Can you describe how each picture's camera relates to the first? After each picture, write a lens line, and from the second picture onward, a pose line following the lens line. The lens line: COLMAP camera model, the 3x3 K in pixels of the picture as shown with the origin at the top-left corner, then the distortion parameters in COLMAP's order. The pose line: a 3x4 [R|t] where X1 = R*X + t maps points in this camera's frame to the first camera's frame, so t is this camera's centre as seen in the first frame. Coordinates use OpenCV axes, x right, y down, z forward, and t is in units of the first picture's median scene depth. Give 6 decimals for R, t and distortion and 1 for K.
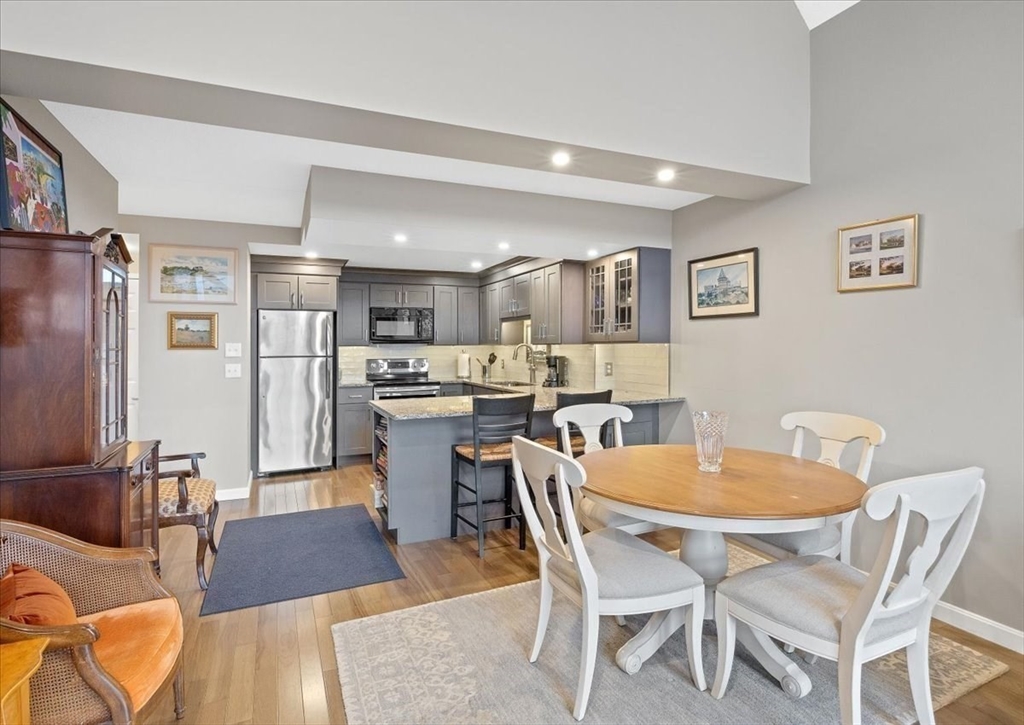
lens RADIAL K [[530.7, 0, 509.4], [0, 530.7, 330.1], [0, 0, 1]] dist [0.002473, -0.000650]
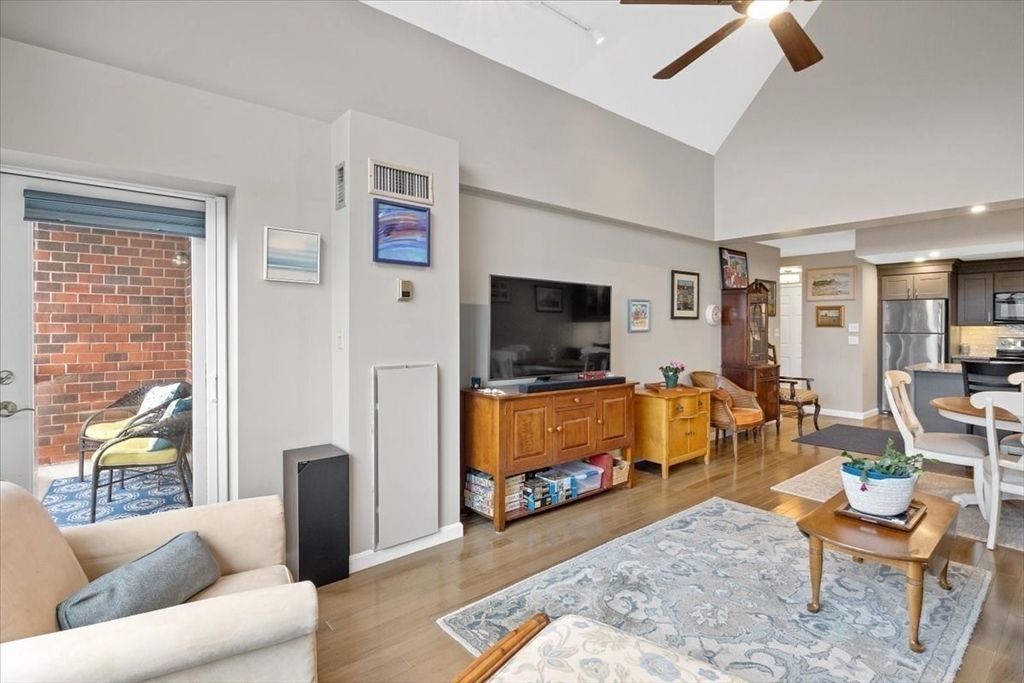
lens RADIAL K [[490.5, 0, 514.0], [0, 490.5, 327.2], [0, 0, 1]] dist [-0.010673, 0.000413]
pose [[0.269571, 0.010438, -0.962924, 0.647656], [0.024078, 0.999556, 0.017576, -0.016024], [0.962680, -0.027923, 0.269199, -0.417289]]
